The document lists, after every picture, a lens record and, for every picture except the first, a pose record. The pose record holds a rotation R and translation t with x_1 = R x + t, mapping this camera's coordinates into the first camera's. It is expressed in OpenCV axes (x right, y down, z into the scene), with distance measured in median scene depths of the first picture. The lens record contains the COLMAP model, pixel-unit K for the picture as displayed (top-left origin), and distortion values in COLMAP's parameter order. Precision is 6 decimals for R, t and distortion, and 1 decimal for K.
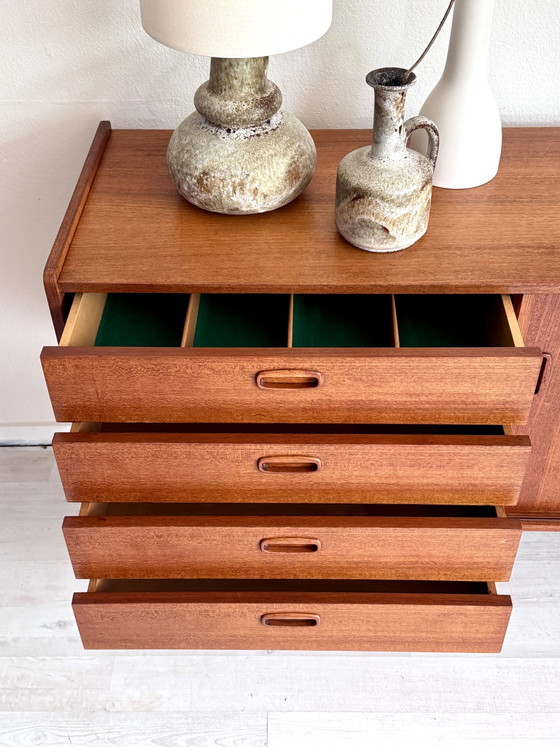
lens RADIAL K [[865.8, 0, 280.0], [0, 865.8, 373.5], [0, 0, 1]] dist [0.149647, 0.005936]
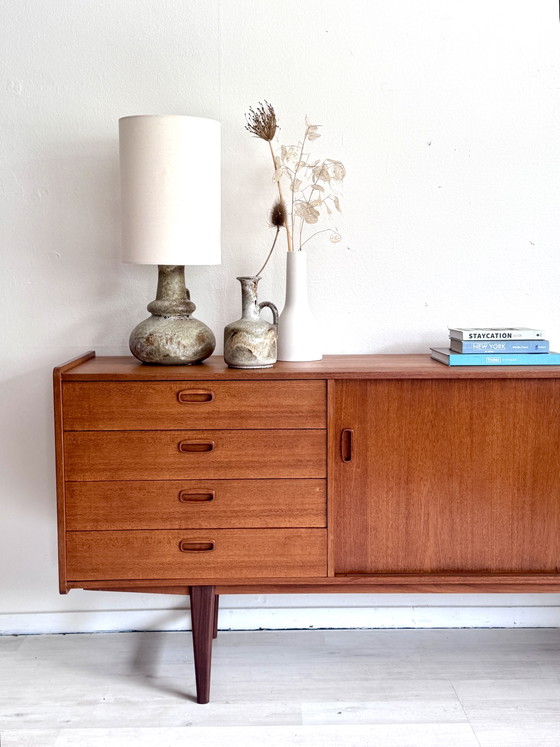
lens RADIAL K [[865.8, 0, 280.0], [0, 865.8, 373.5], [0, 0, 1]] dist [0.149647, 0.005936]
pose [[0.998793, 0.002779, 0.049041, 0.091839], [0.026070, 0.816174, -0.577217, 0.874625], [-0.041630, 0.577799, 0.815117, -0.416068]]
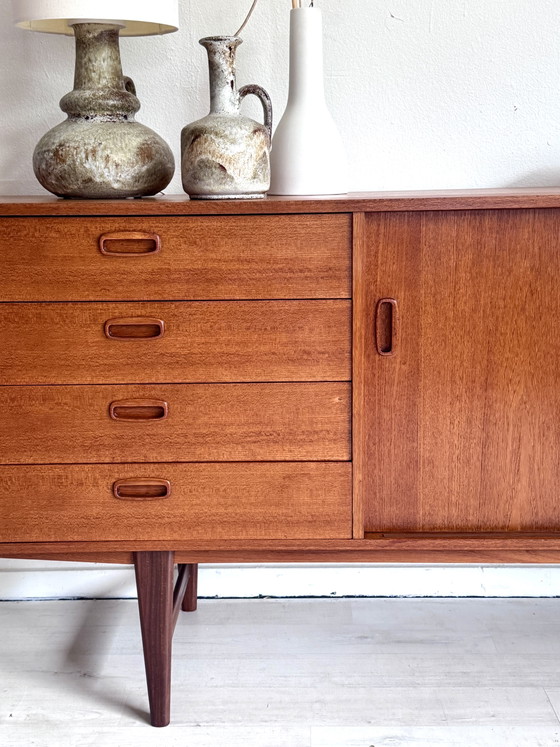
lens RADIAL K [[901.2, 0, 280.0], [0, 901.2, 373.5], [0, 0, 1]] dist [0.147815, -0.062004]
pose [[0.999973, -0.004958, 0.005450, 0.177677], [0.006990, 0.872348, -0.488835, 0.573233], [-0.002330, 0.488860, 0.872359, 0.155007]]
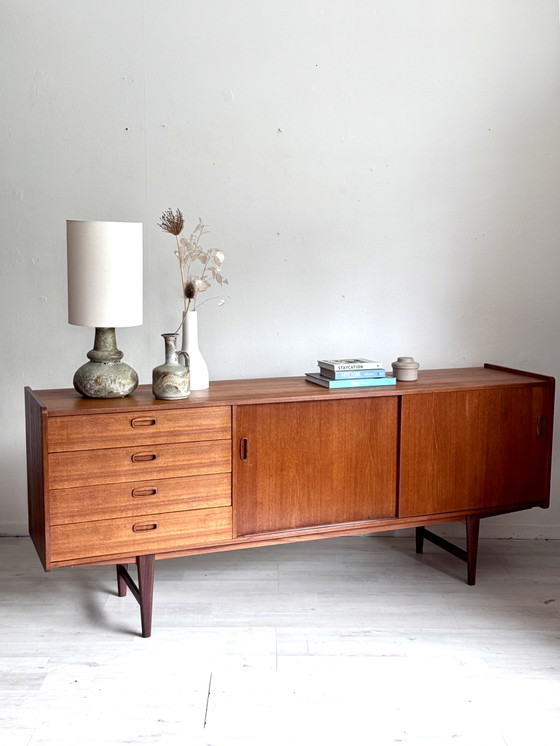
lens RADIAL K [[900.0, 0, 280.0], [0, 900.0, 373.0], [0, 0, 1]] dist [0.147815, -0.062004]
pose [[0.916534, -0.036512, 0.398286, -0.630814], [0.250660, 0.828429, -0.500873, 1.158849], [-0.311664, 0.558902, 0.768436, -1.109220]]
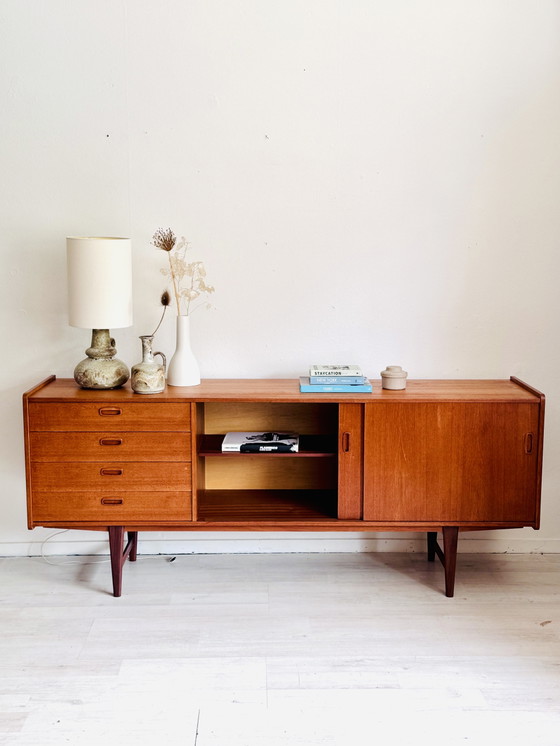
lens RADIAL K [[864.7, 0, 280.0], [0, 864.7, 373.0], [0, 0, 1]] dist [0.149647, 0.005936]
pose [[0.999458, 0.011539, 0.030824, 0.465087], [0.006822, 0.843563, -0.536987, 1.323483], [-0.032198, 0.536907, 0.843027, -1.433184]]
